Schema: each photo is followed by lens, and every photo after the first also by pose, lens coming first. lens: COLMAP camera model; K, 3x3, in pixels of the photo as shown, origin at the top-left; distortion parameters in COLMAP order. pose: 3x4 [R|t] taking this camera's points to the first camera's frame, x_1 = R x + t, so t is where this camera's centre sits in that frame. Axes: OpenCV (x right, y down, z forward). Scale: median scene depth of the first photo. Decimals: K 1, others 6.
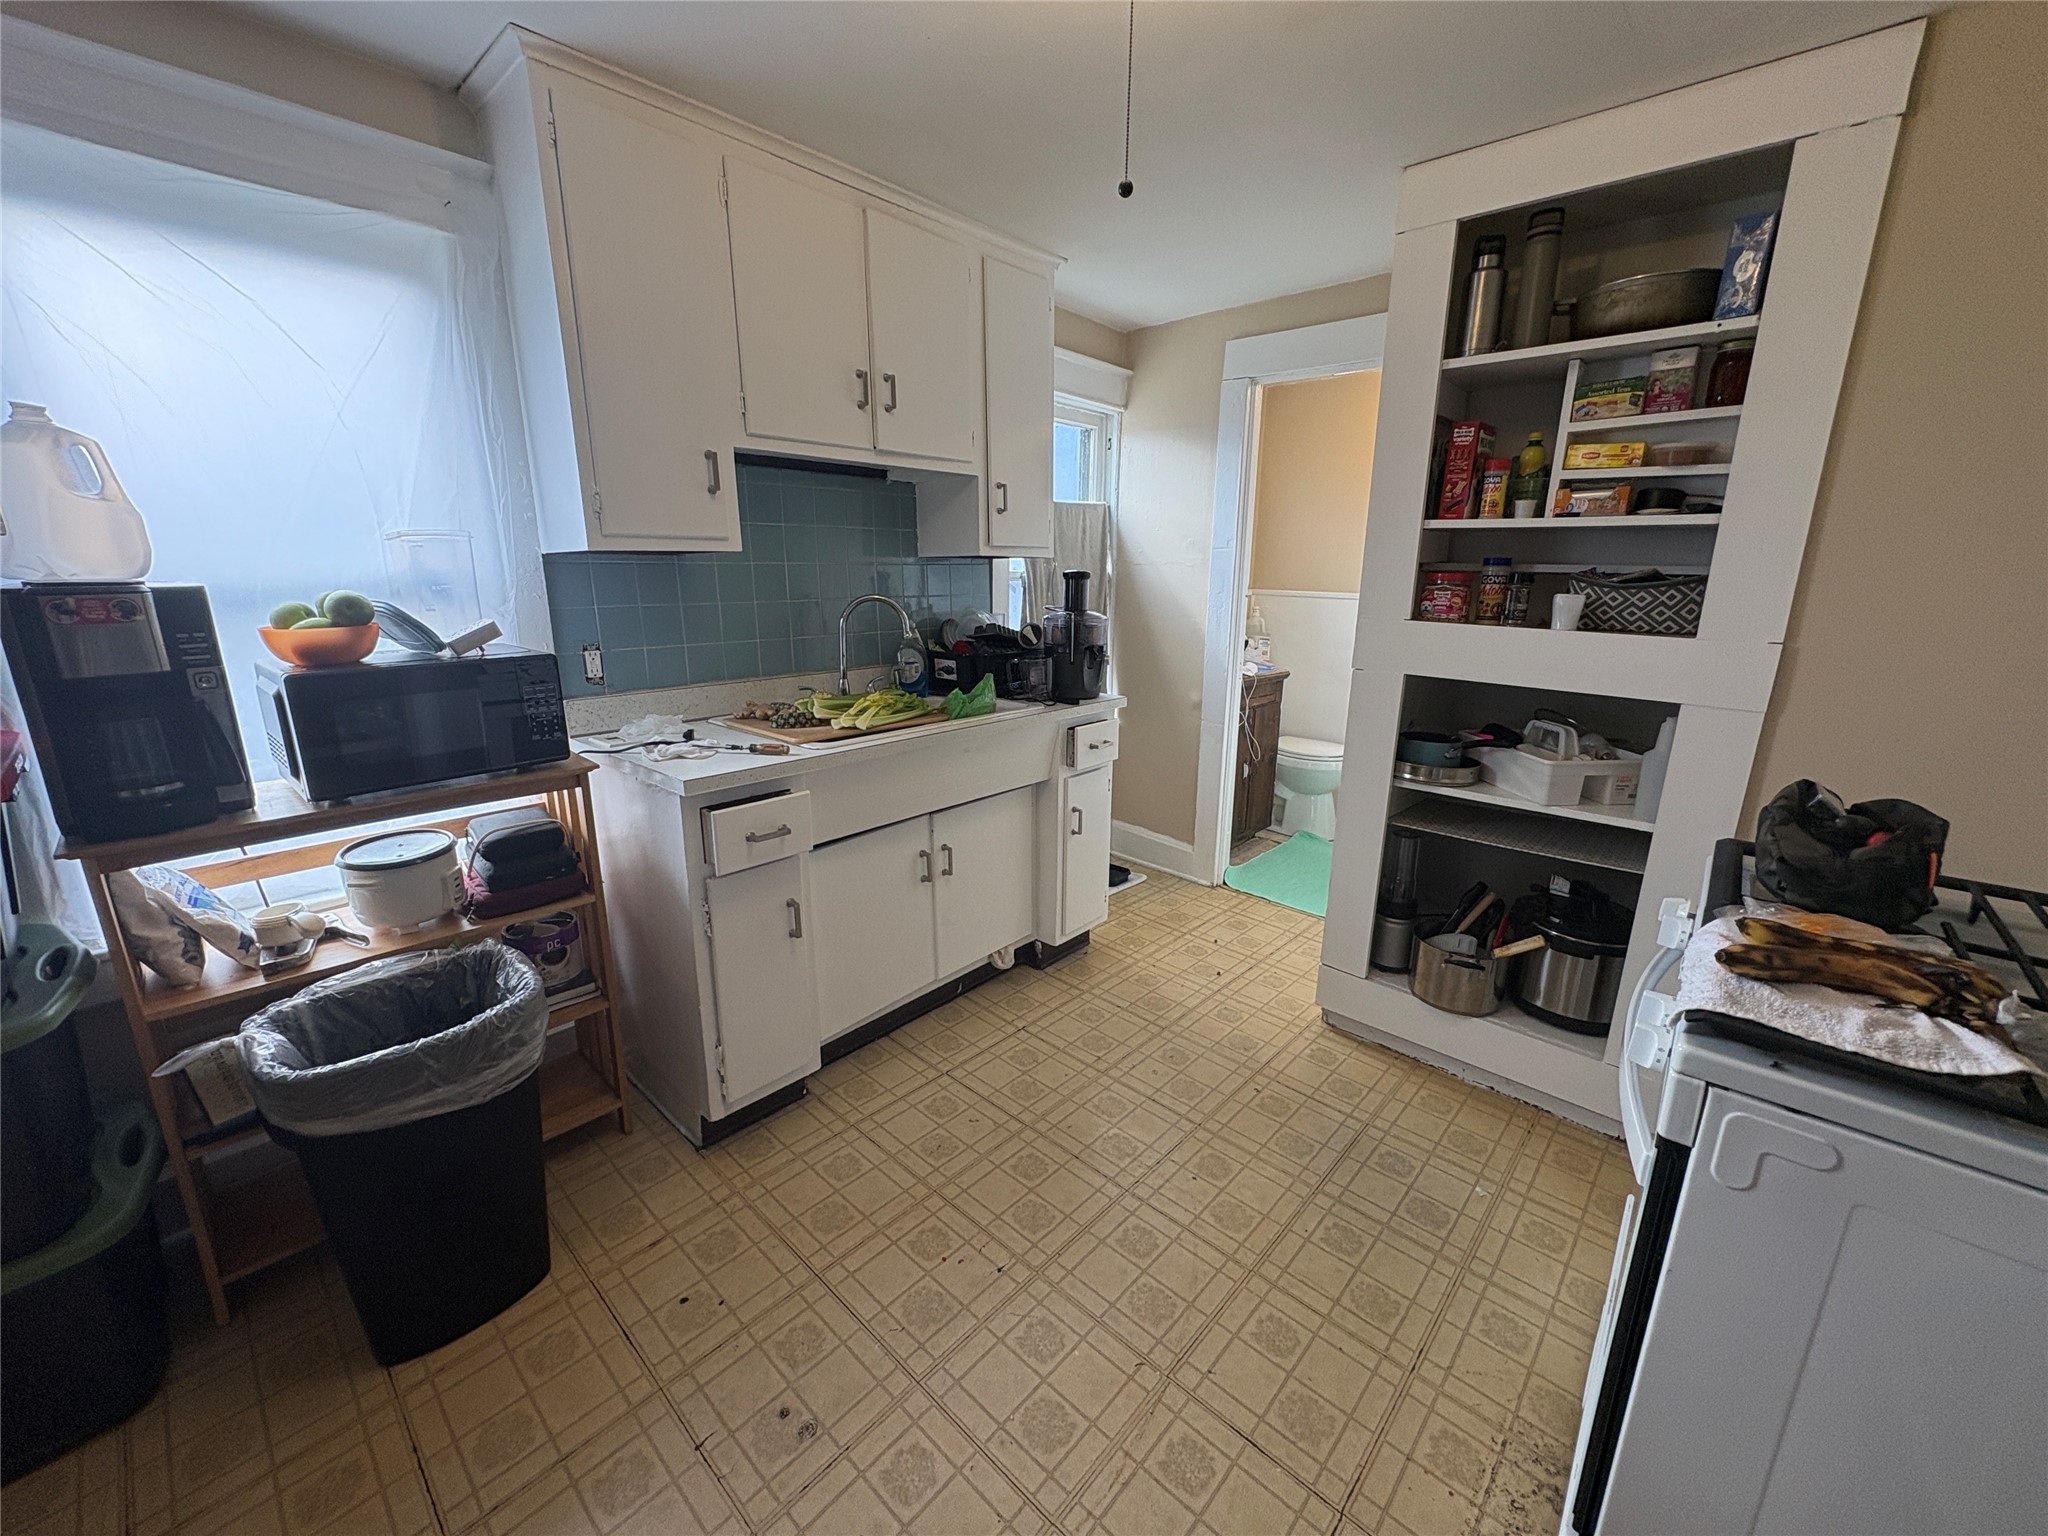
lens RADIAL K [[818.0, 0, 1026.4], [0, 818.0, 765.5], [0, 0, 1]] dist [0.000385, -0.000369]
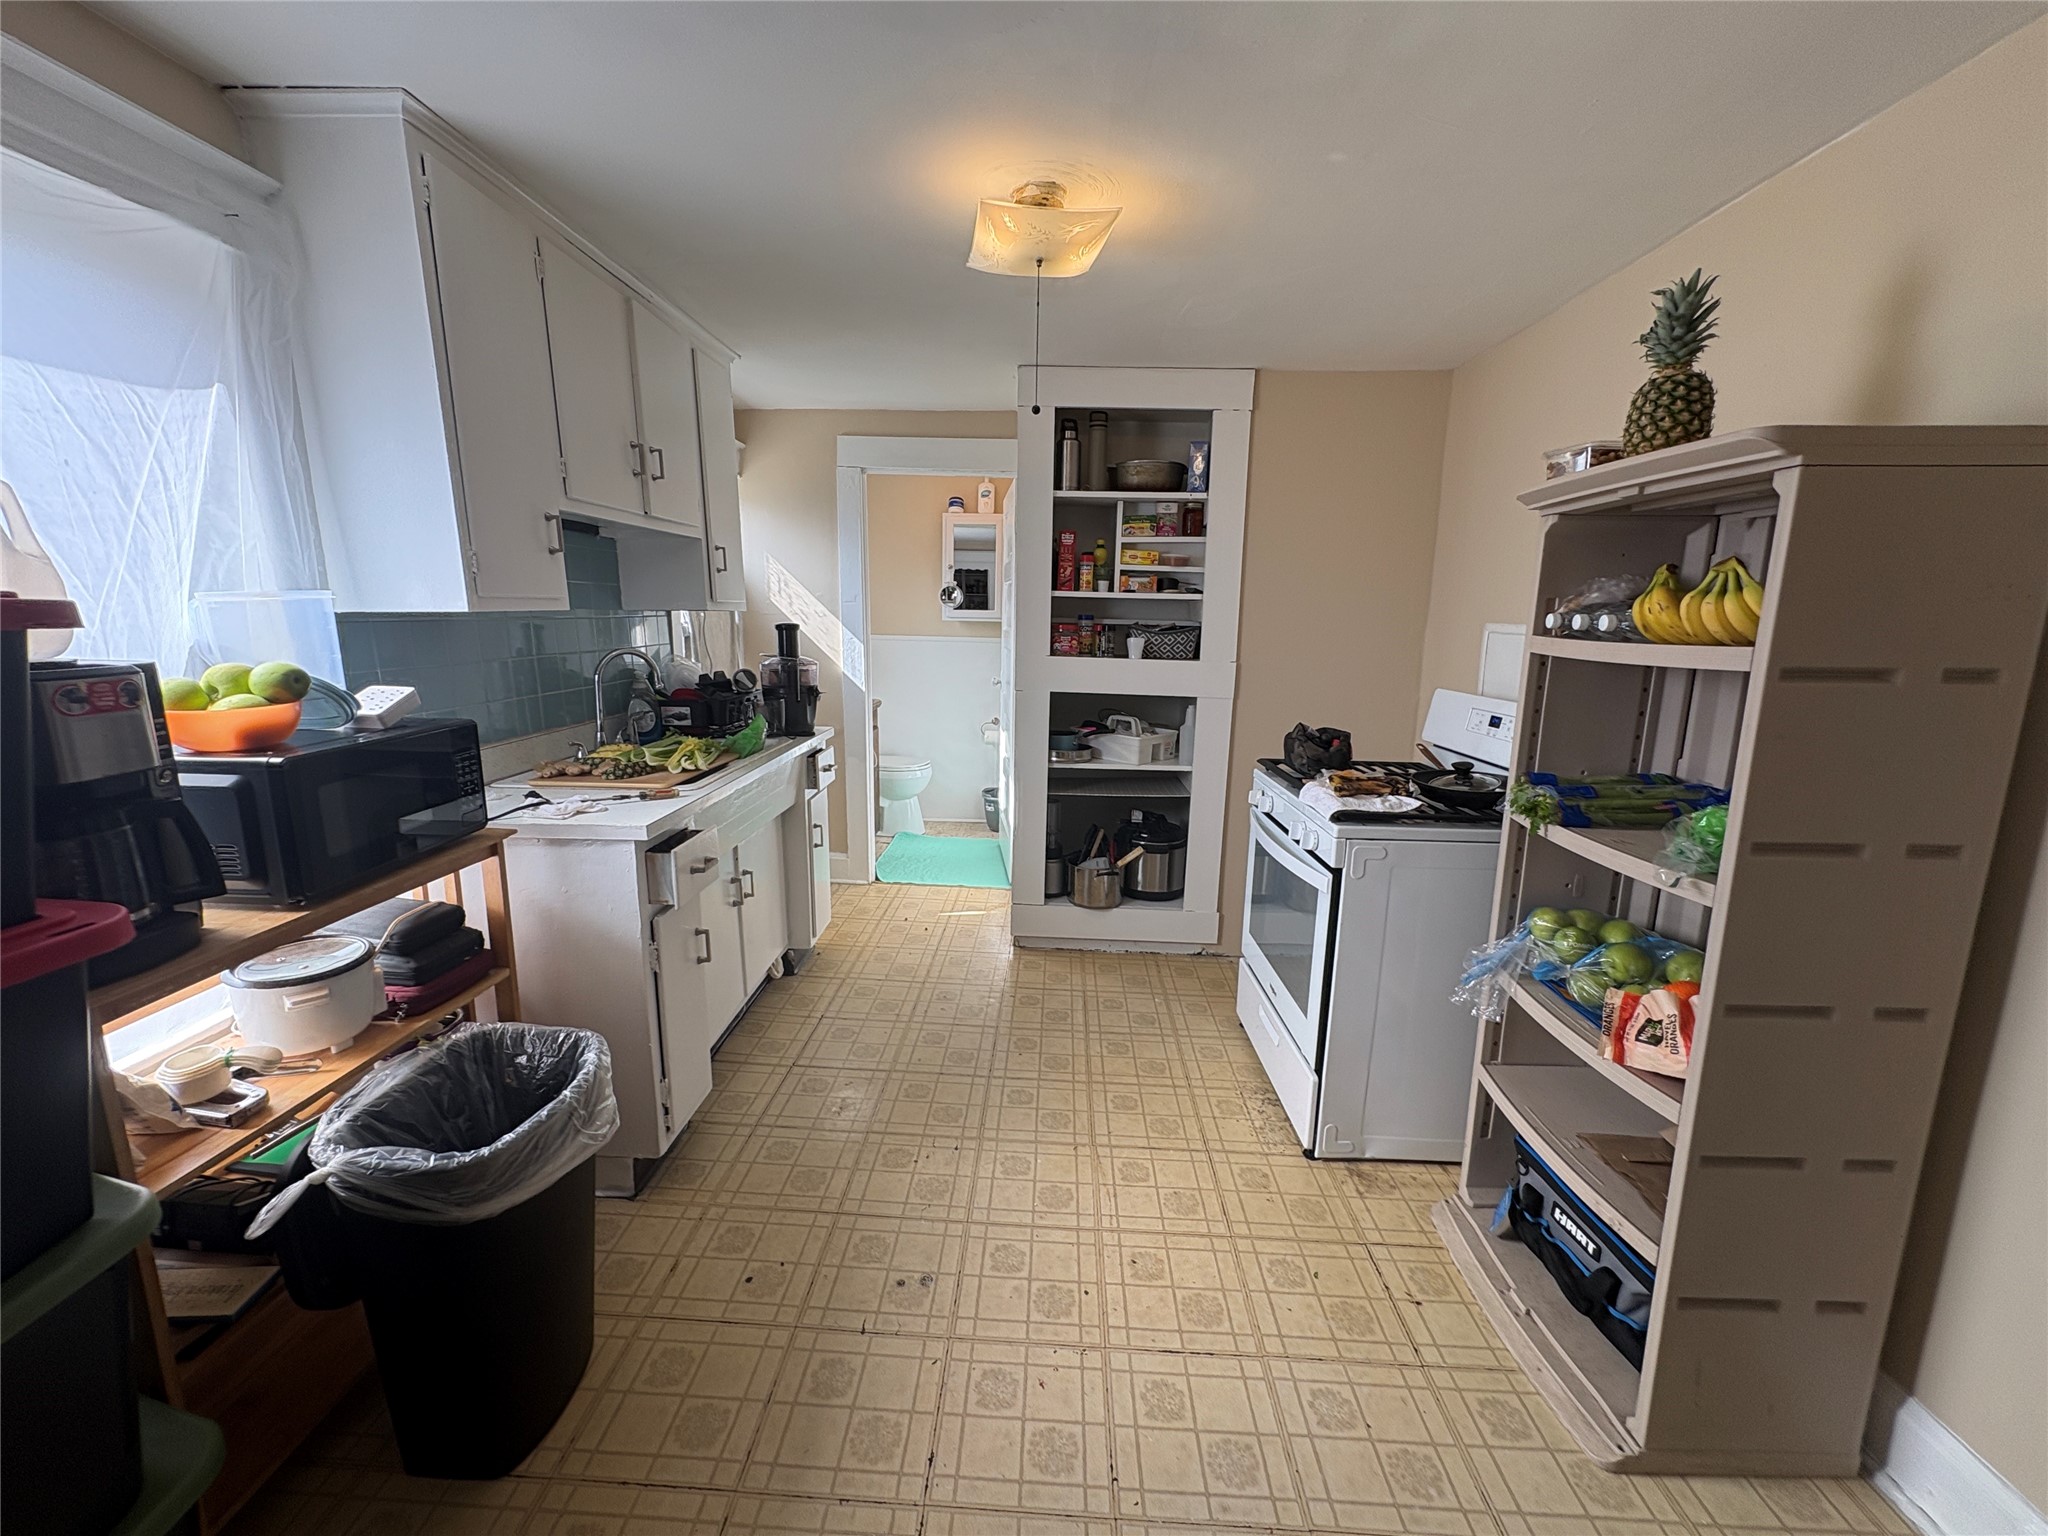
lens RADIAL K [[818.0, 0, 1026.4], [0, 818.0, 765.5], [0, 0, 1]] dist [0.000385, -0.000369]
pose [[0.760977, -0.117012, 0.638140, -0.605118], [0.145787, 0.989287, 0.007550, 0.004466], [-0.632187, 0.087287, 0.769883, -0.128103]]
